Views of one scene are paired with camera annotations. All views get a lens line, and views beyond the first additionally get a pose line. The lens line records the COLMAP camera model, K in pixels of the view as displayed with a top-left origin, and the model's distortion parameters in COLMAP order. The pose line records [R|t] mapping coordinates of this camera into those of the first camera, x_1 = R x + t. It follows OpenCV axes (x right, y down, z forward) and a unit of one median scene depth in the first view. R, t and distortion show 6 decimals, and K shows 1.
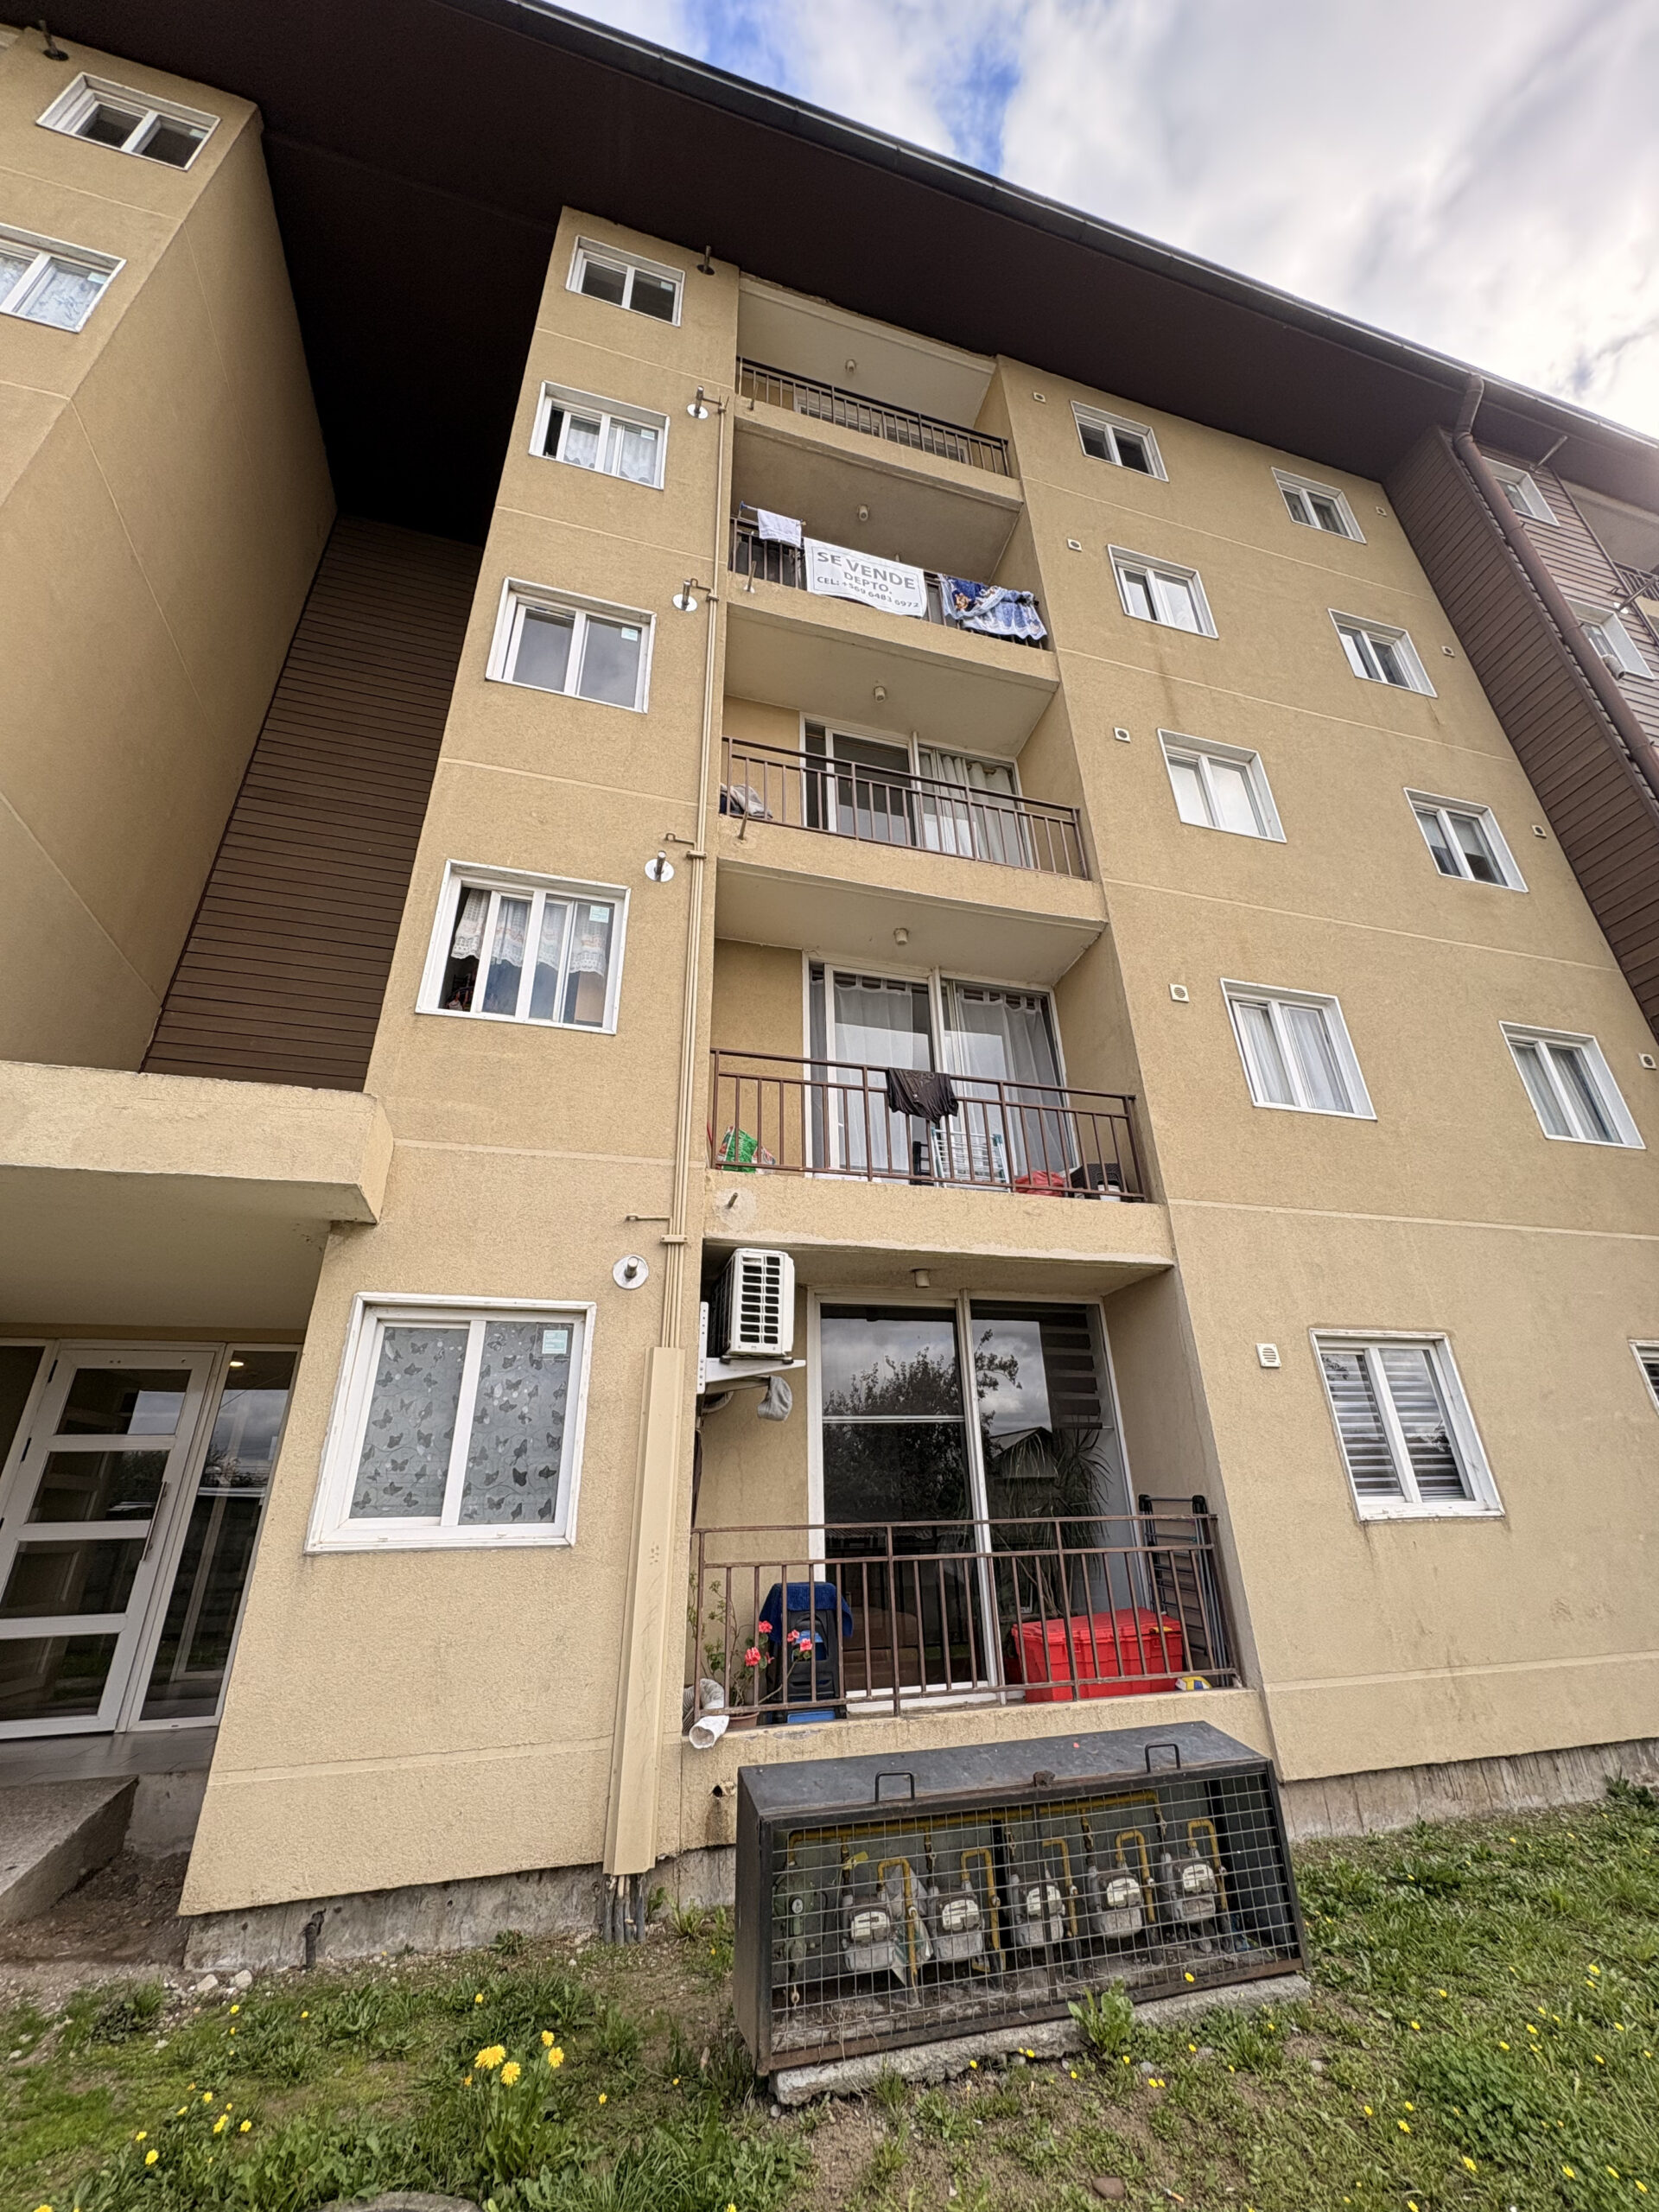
lens RADIAL K [[875.2, 0, 829.5], [0, 875.2, 1106.0], [0, 0, 1]] dist [0.000909, 0.000544]
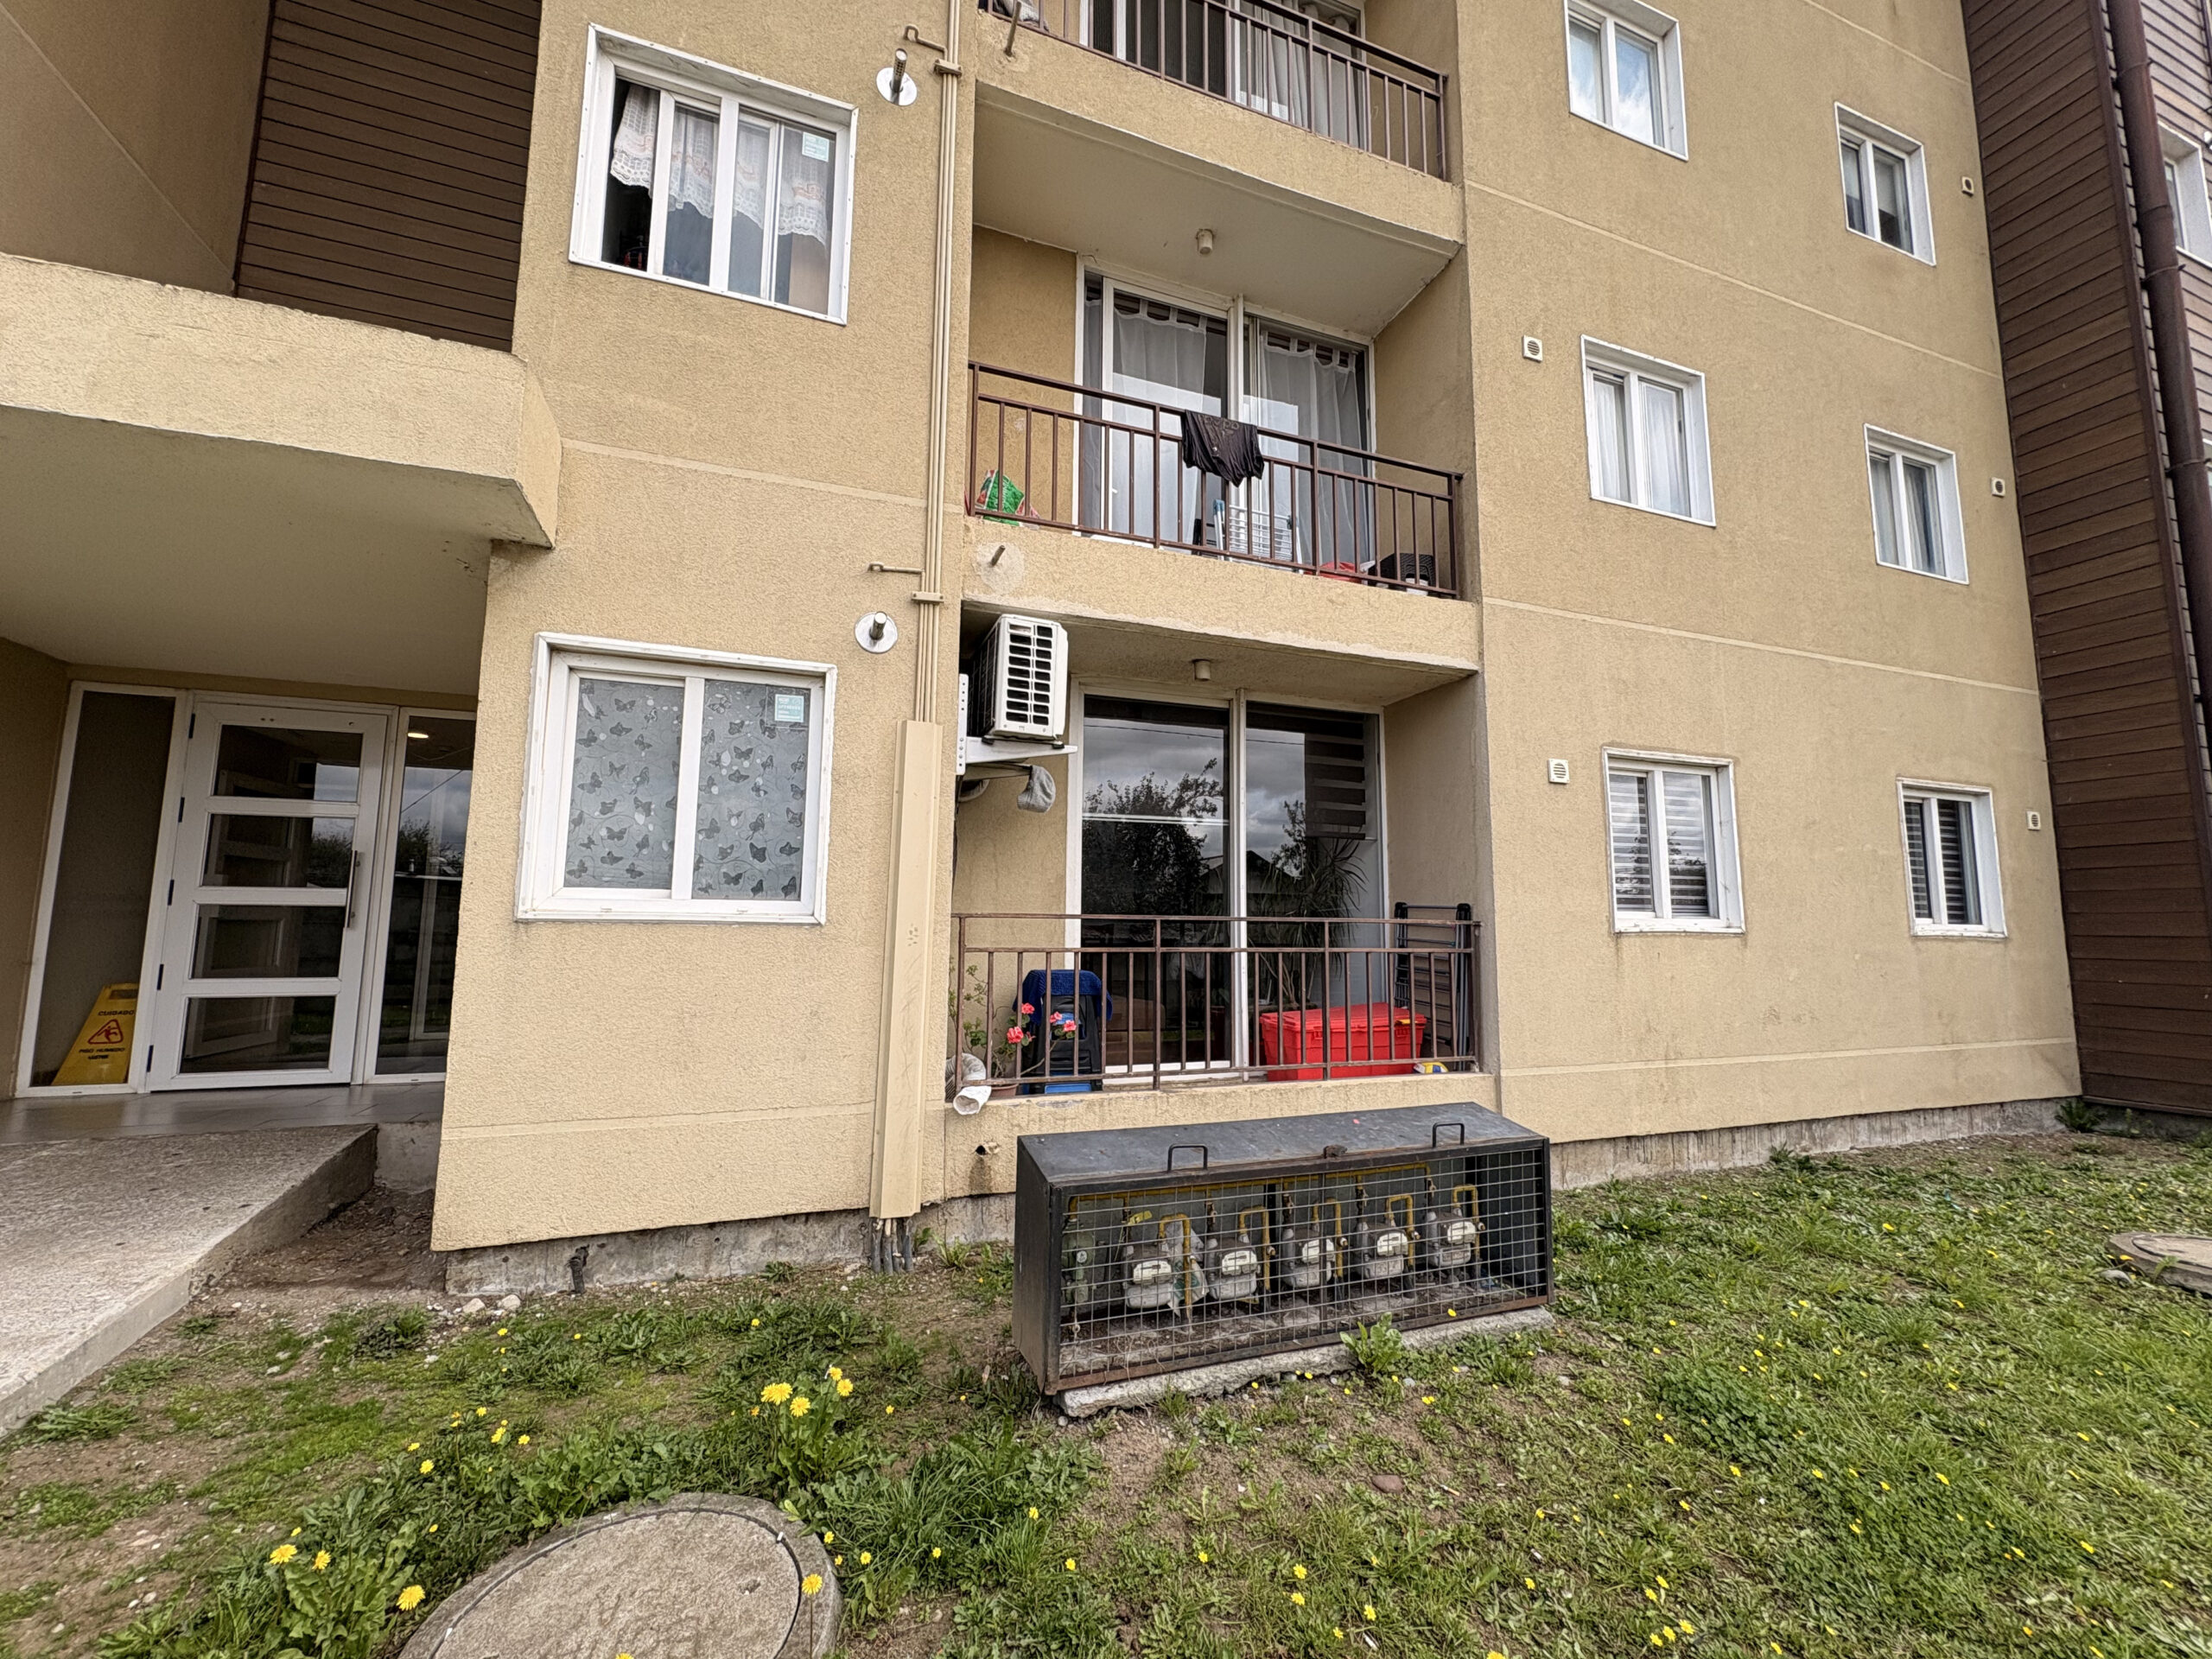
lens RADIAL K [[875.2, 0, 1103.7], [0, 875.2, 827.6], [0, 0, 1]] dist [0.000909, 0.000544]
pose [[0.996677, 0.042192, 0.069670, -0.065723], [-0.062356, 0.945558, 0.319425, 0.092033], [-0.052400, -0.322708, 0.945047, 0.145956]]
